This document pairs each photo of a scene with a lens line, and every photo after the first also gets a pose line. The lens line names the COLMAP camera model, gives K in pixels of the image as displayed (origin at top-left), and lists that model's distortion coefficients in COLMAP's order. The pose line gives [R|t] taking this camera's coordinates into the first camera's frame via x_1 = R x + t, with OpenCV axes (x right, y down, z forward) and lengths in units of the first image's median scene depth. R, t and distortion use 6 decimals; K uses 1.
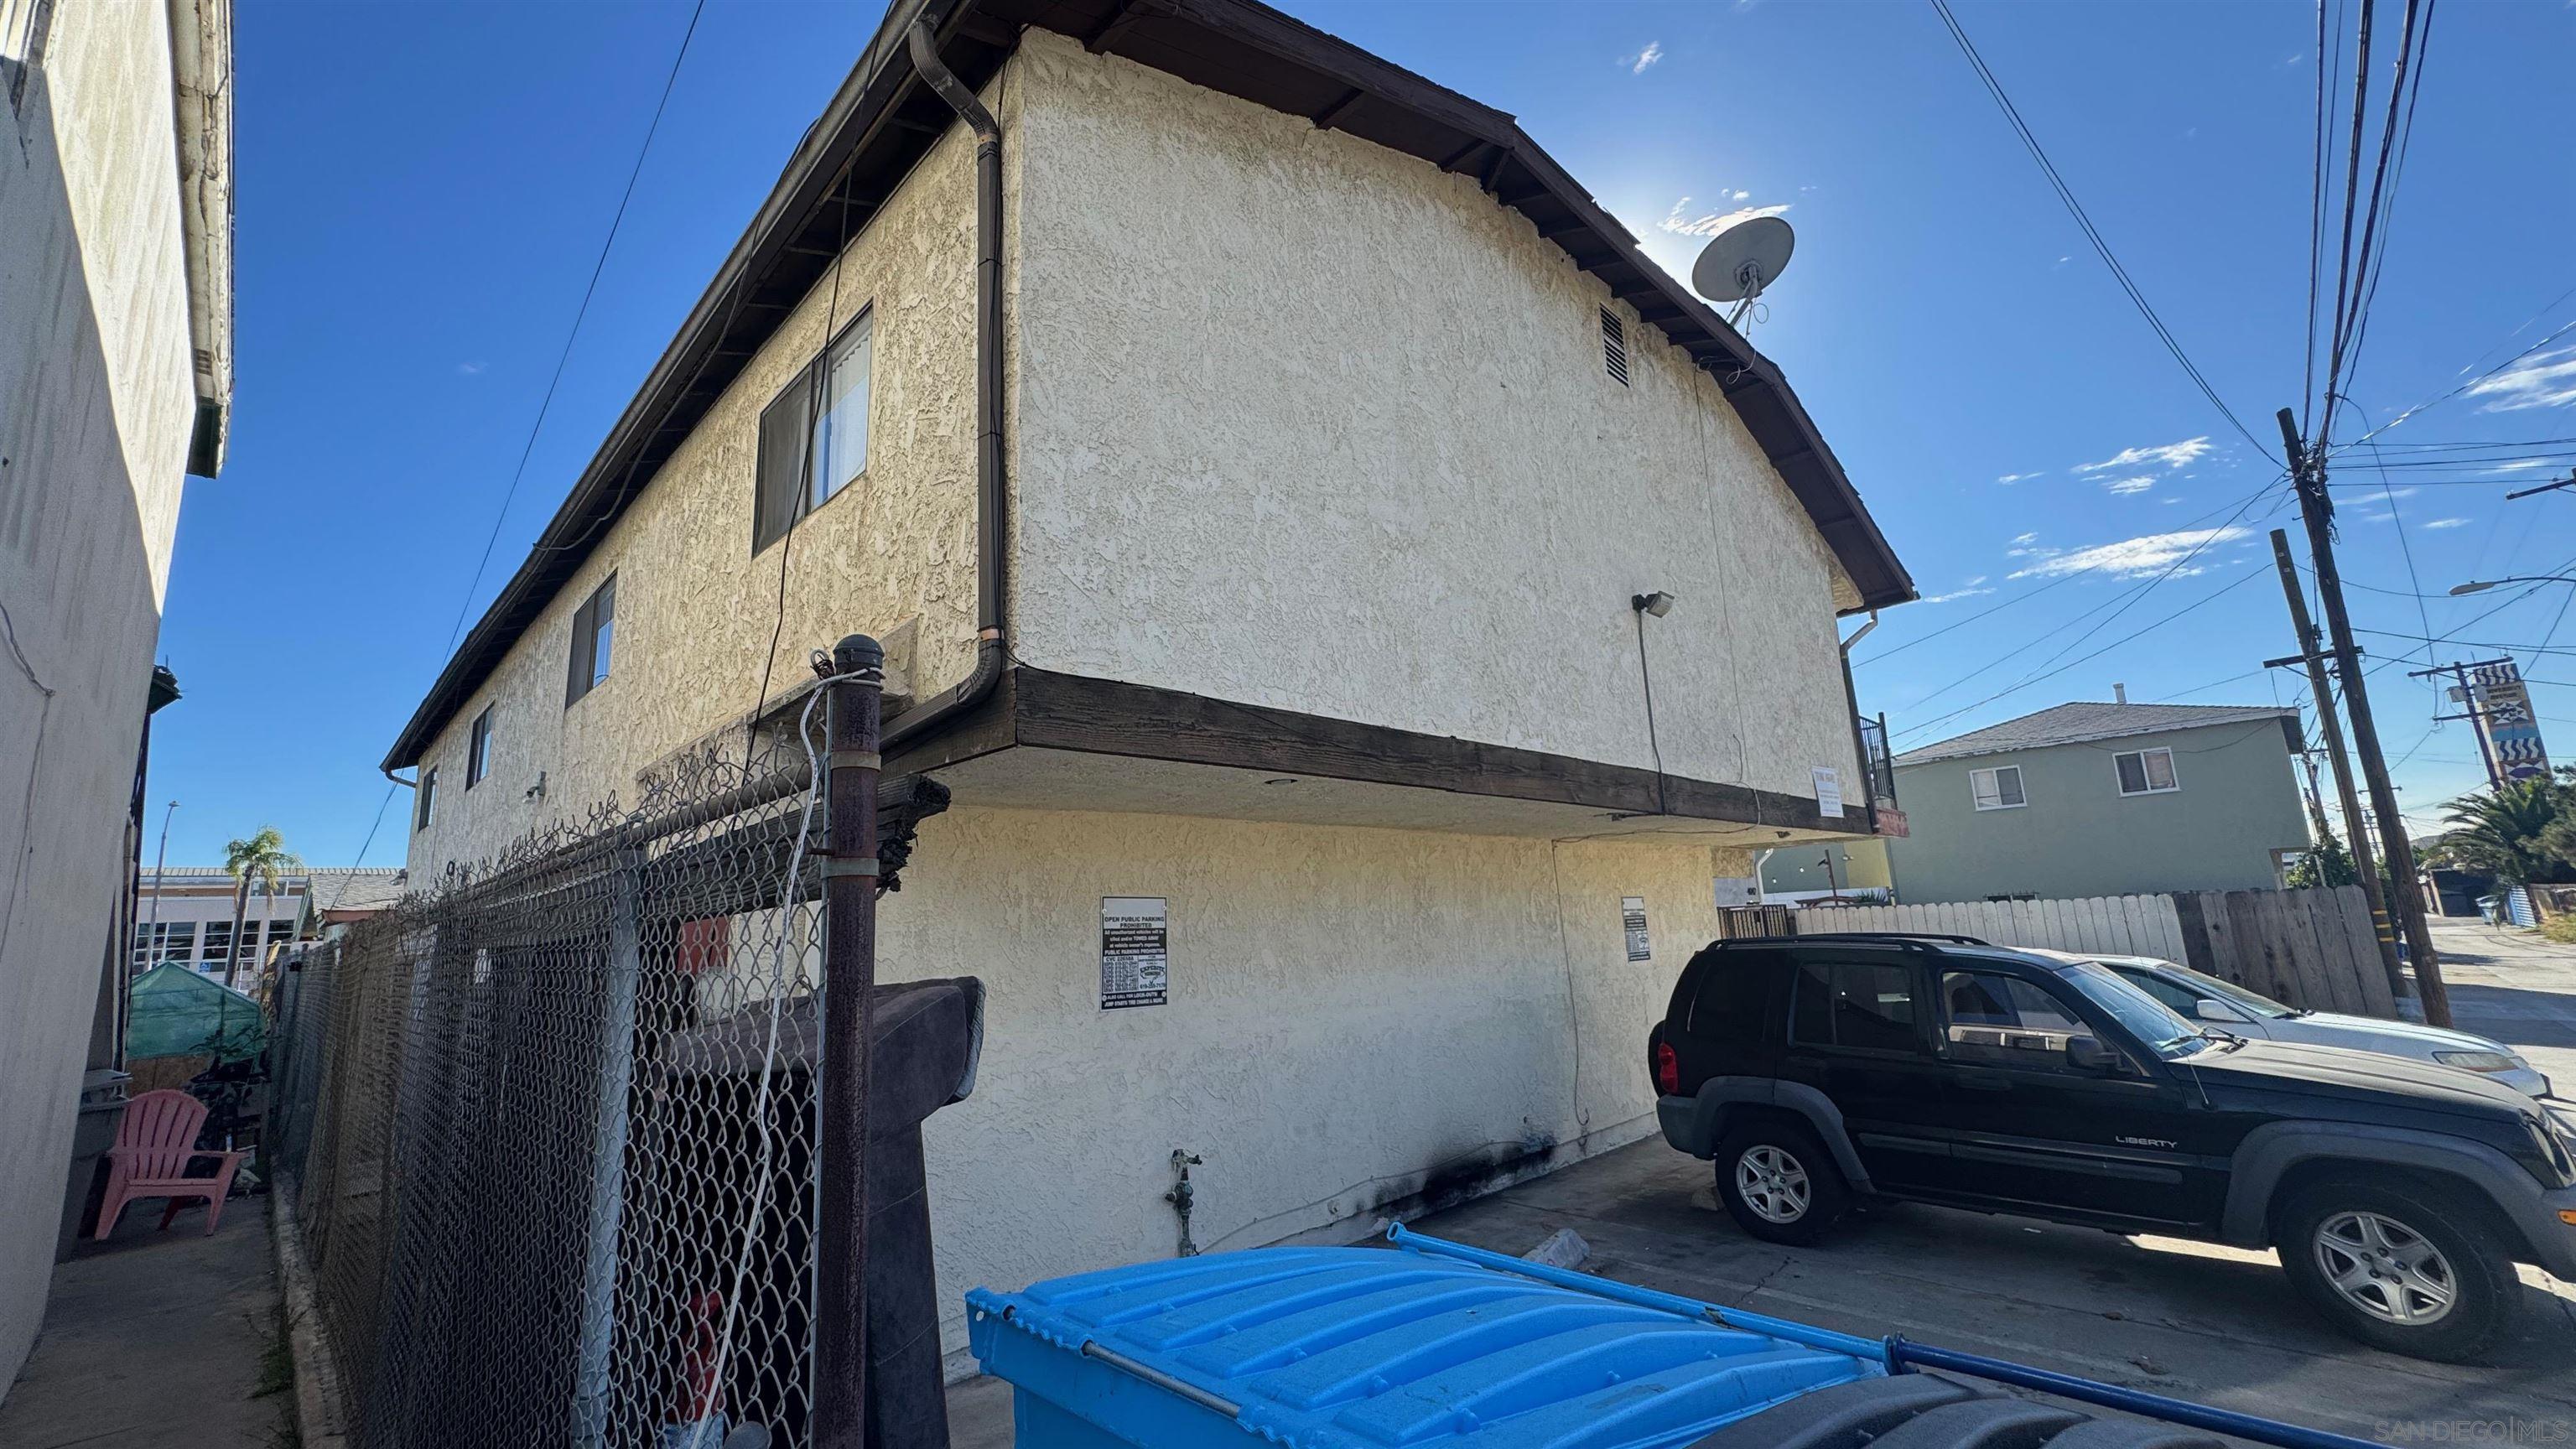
lens RADIAL K [[1025.5, 0, 1288.0], [0, 1025.5, 724.5], [0, 0, 1]] dist [-0.004552, -0.000444]
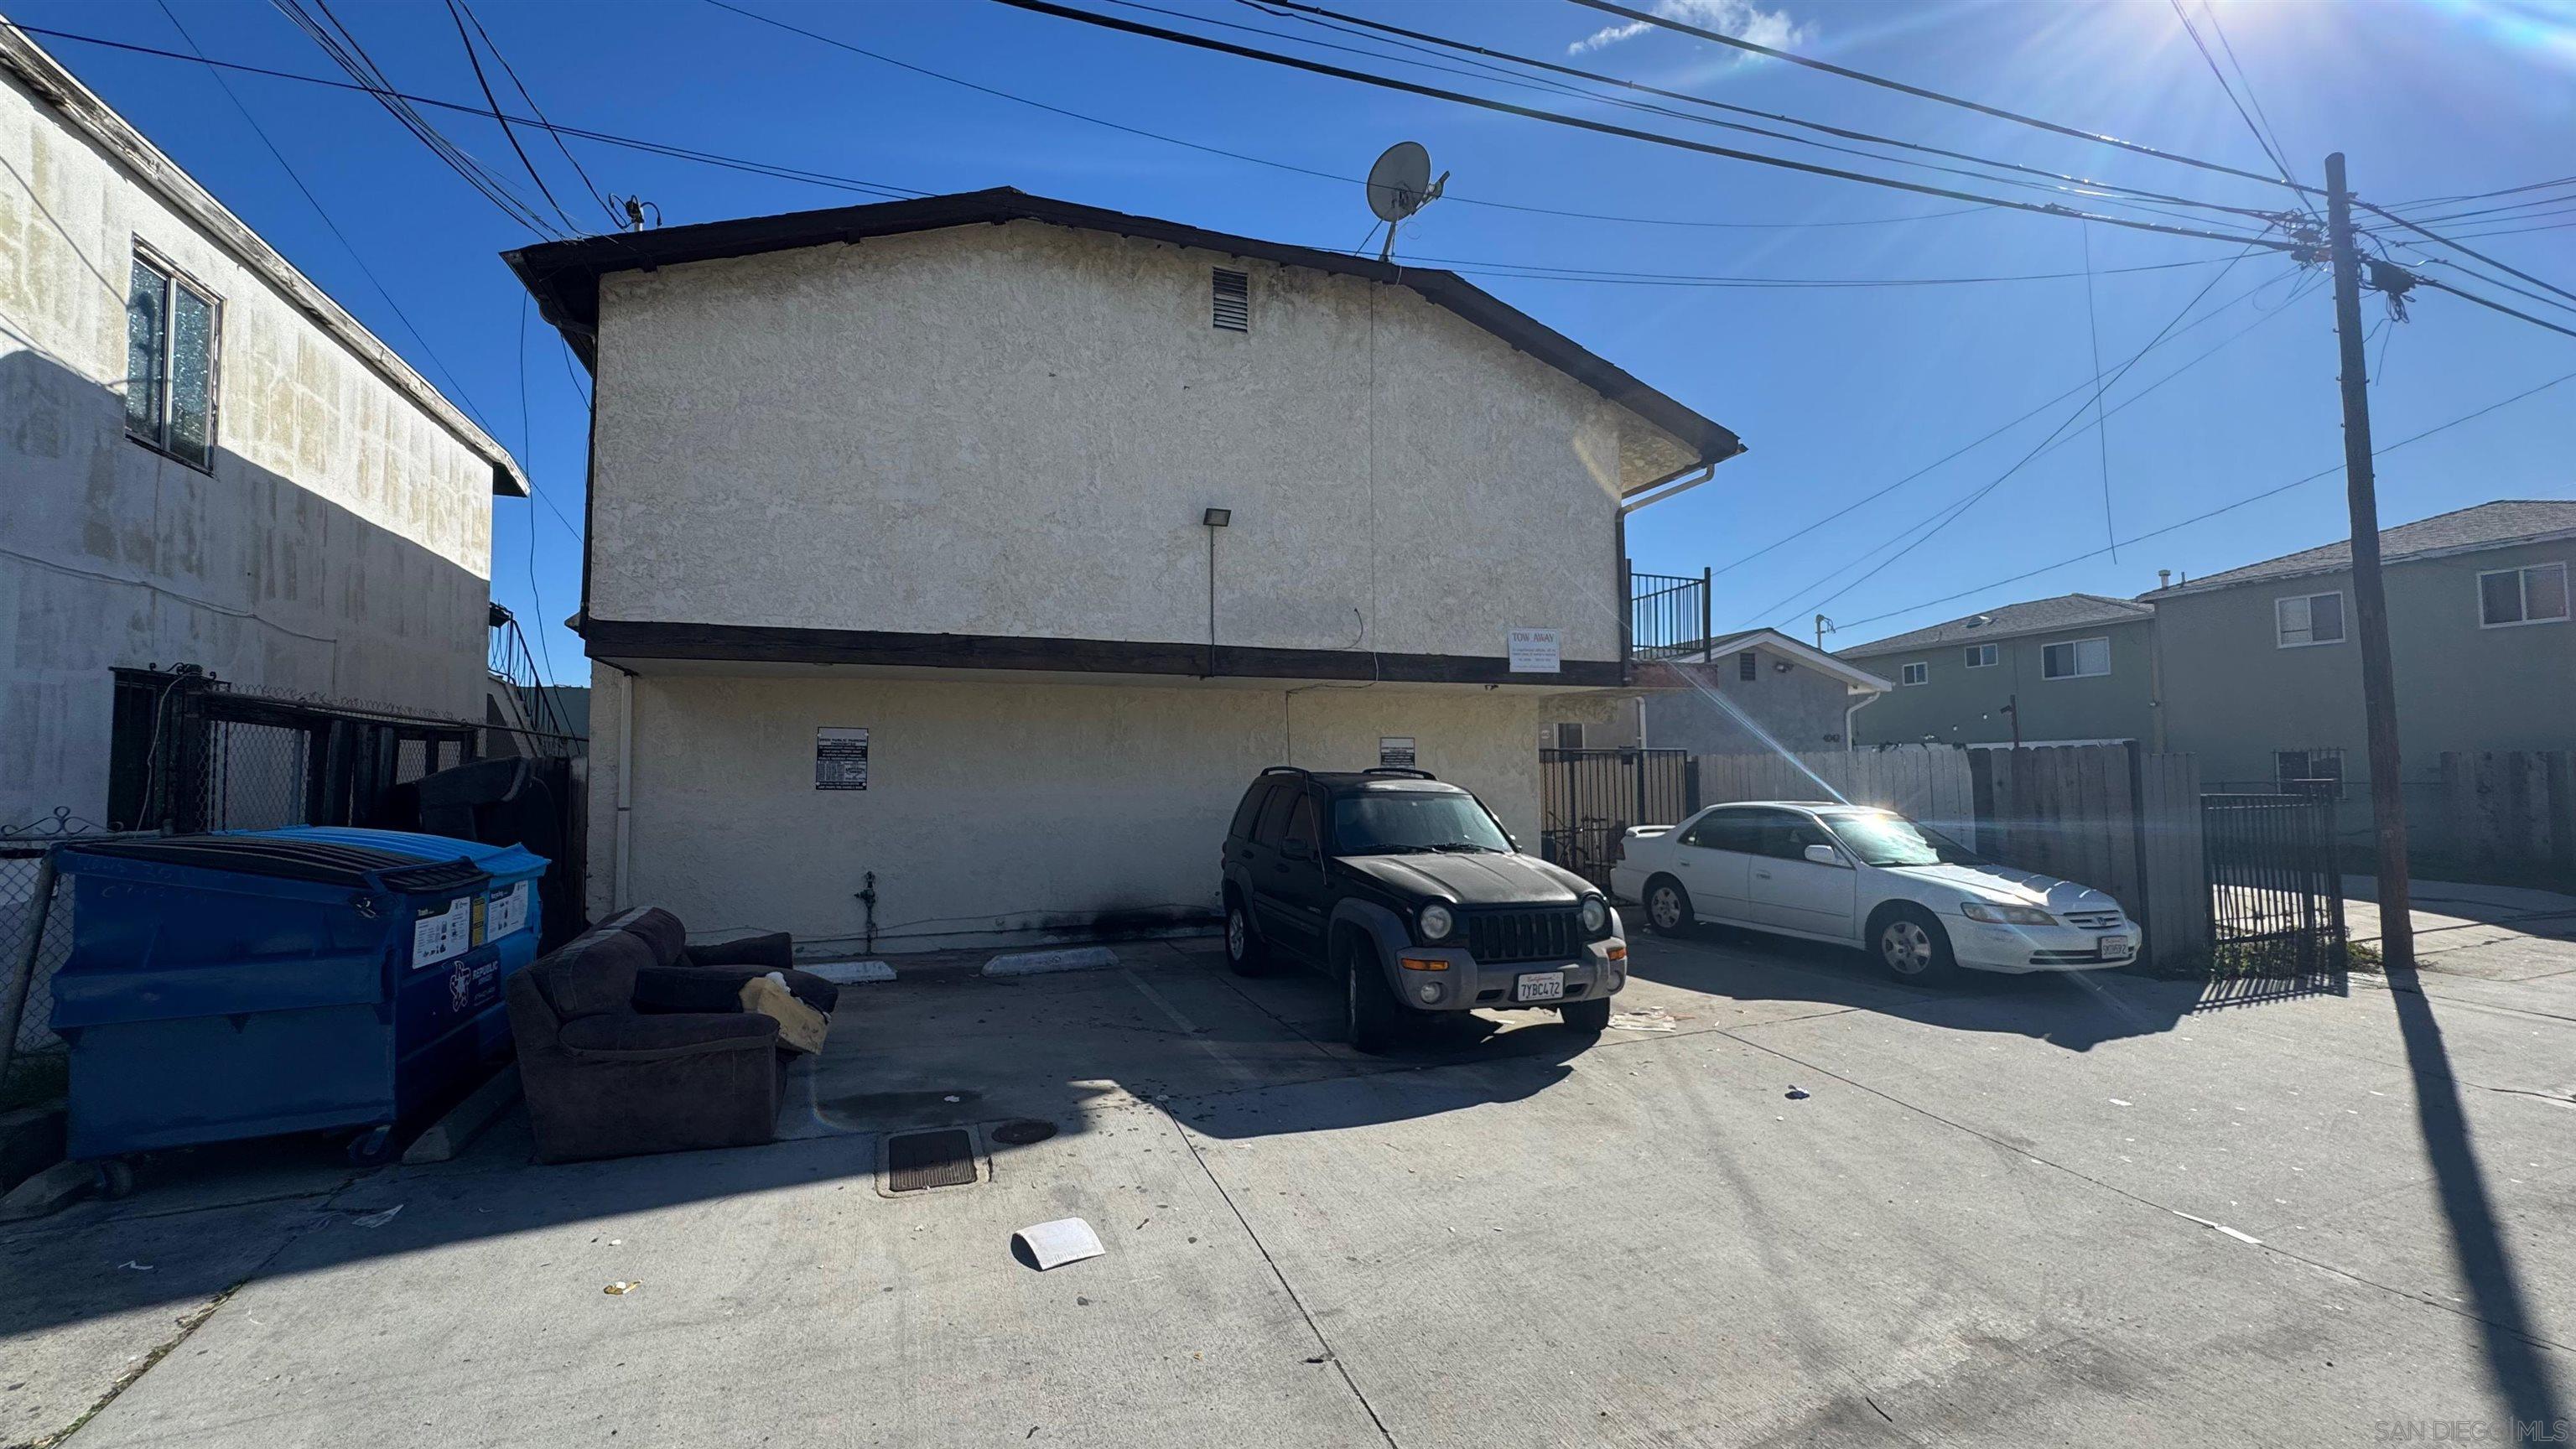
lens RADIAL K [[1025.5, 0, 1288.0], [0, 1025.5, 724.5], [0, 0, 1]] dist [-0.004552, -0.000444]
pose [[0.915645, 0.017683, -0.401599, 1.230327], [0.046023, 0.987852, 0.148429, -0.056840], [0.399345, -0.154391, 0.903708, -0.248787]]
